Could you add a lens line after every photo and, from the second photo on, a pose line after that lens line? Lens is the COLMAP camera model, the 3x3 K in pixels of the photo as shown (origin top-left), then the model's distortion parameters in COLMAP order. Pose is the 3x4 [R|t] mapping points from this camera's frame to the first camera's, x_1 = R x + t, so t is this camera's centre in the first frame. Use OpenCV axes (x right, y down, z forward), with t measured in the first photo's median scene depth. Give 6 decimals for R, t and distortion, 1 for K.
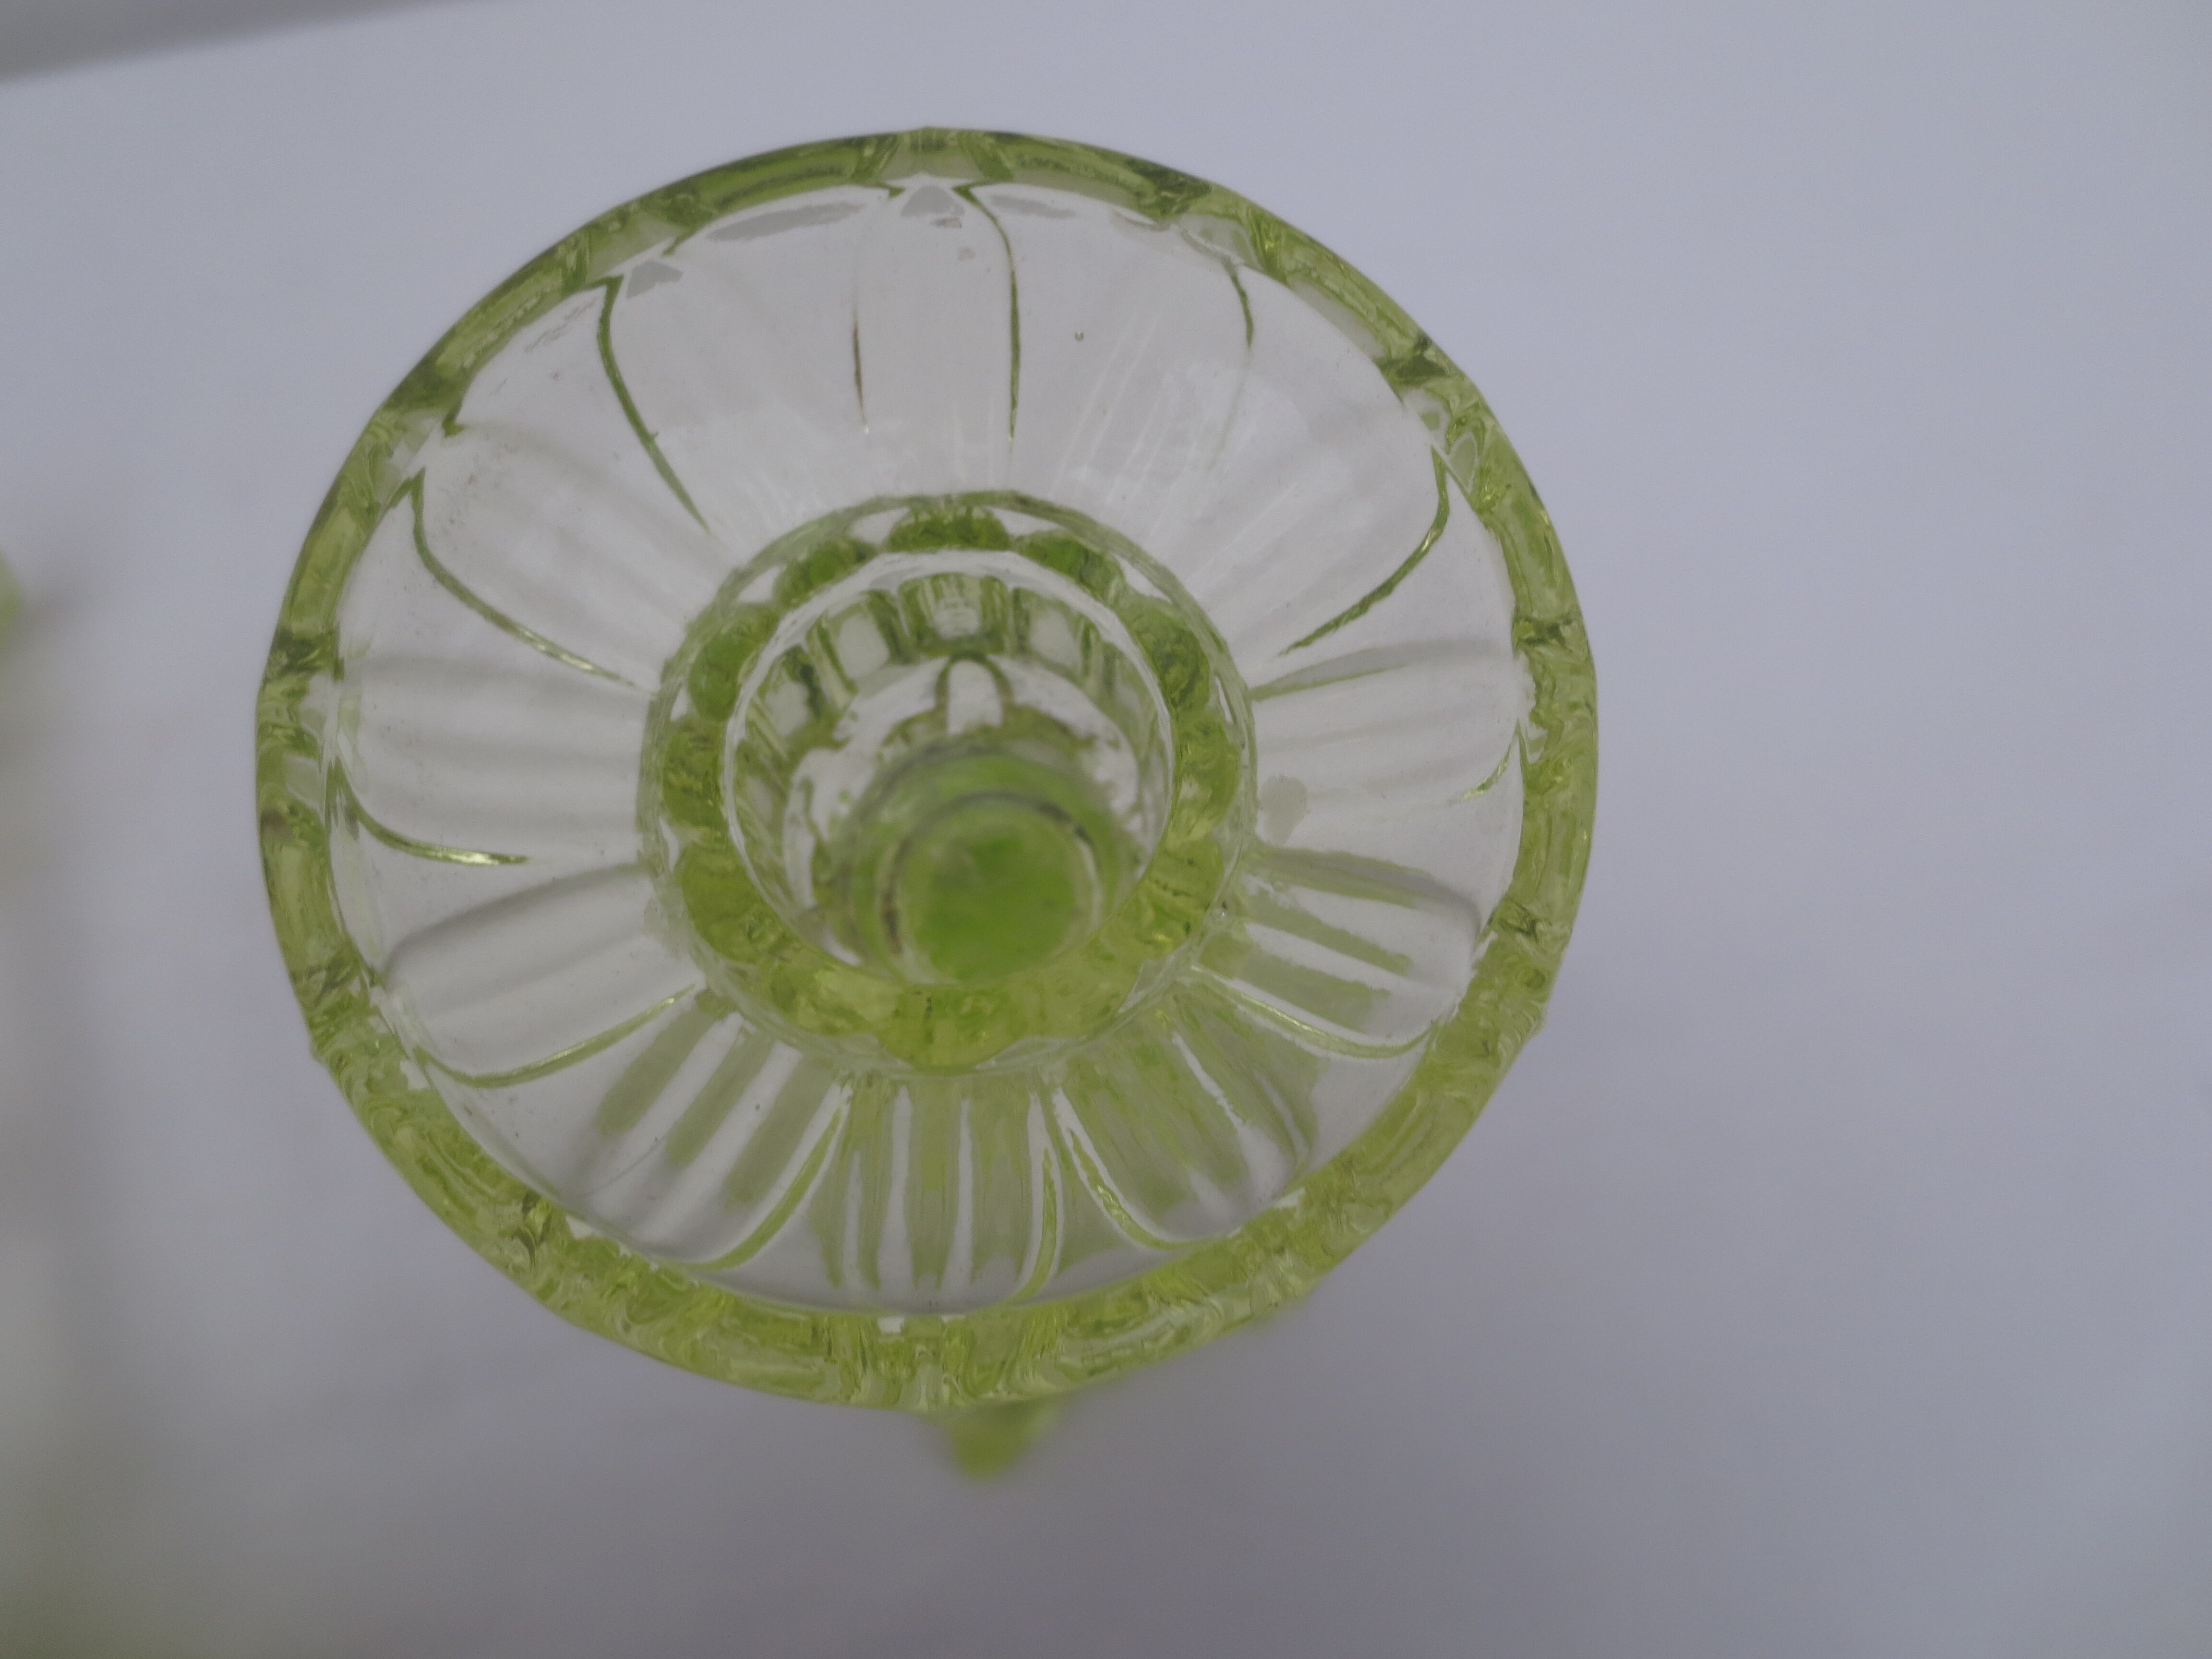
lens RADIAL K [[1565.6, 0, 1107.1], [0, 1565.6, 828.5], [0, 0, 1]] dist [-0.001578, -0.008444]
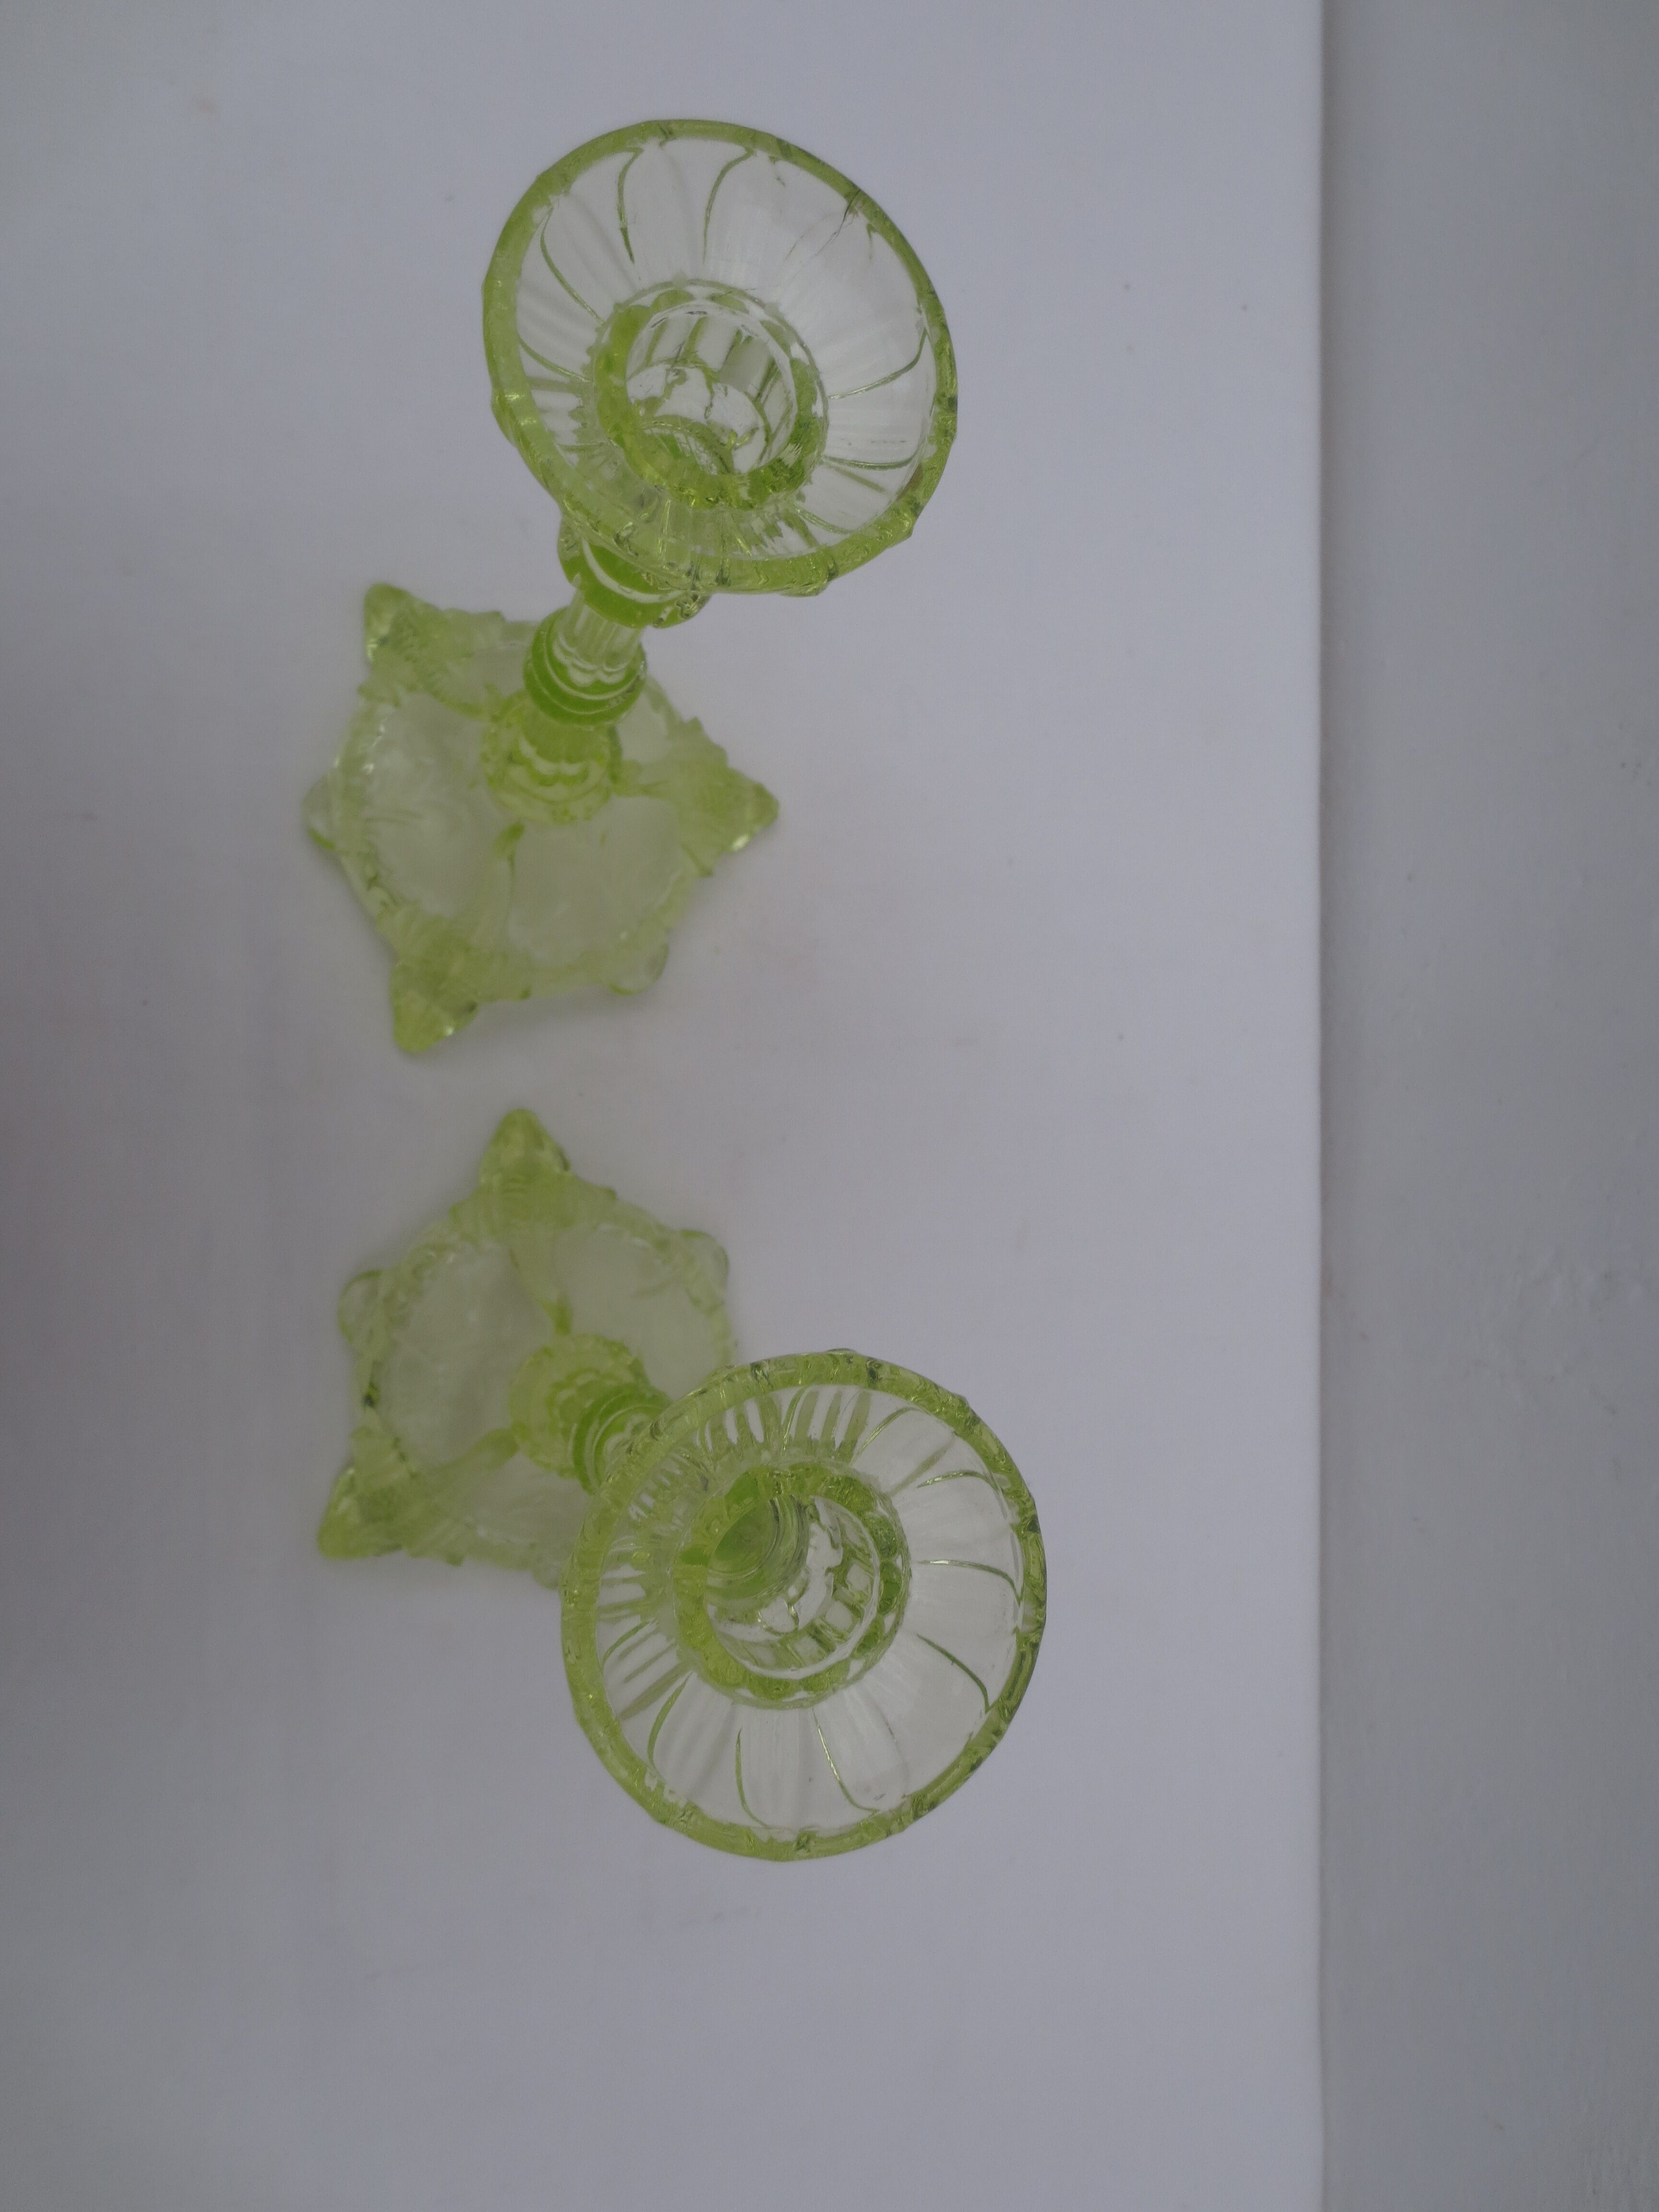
lens RADIAL K [[1565.6, 0, 833.2], [0, 1565.6, 1106.6], [0, 0, 1]] dist [-0.001578, -0.008444]
pose [[-0.895393, 0.318454, -0.311221, 0.344558], [-0.382649, -0.907729, 0.172071, 0.180834], [-0.227708, 0.273160, 0.934630, -1.417807]]
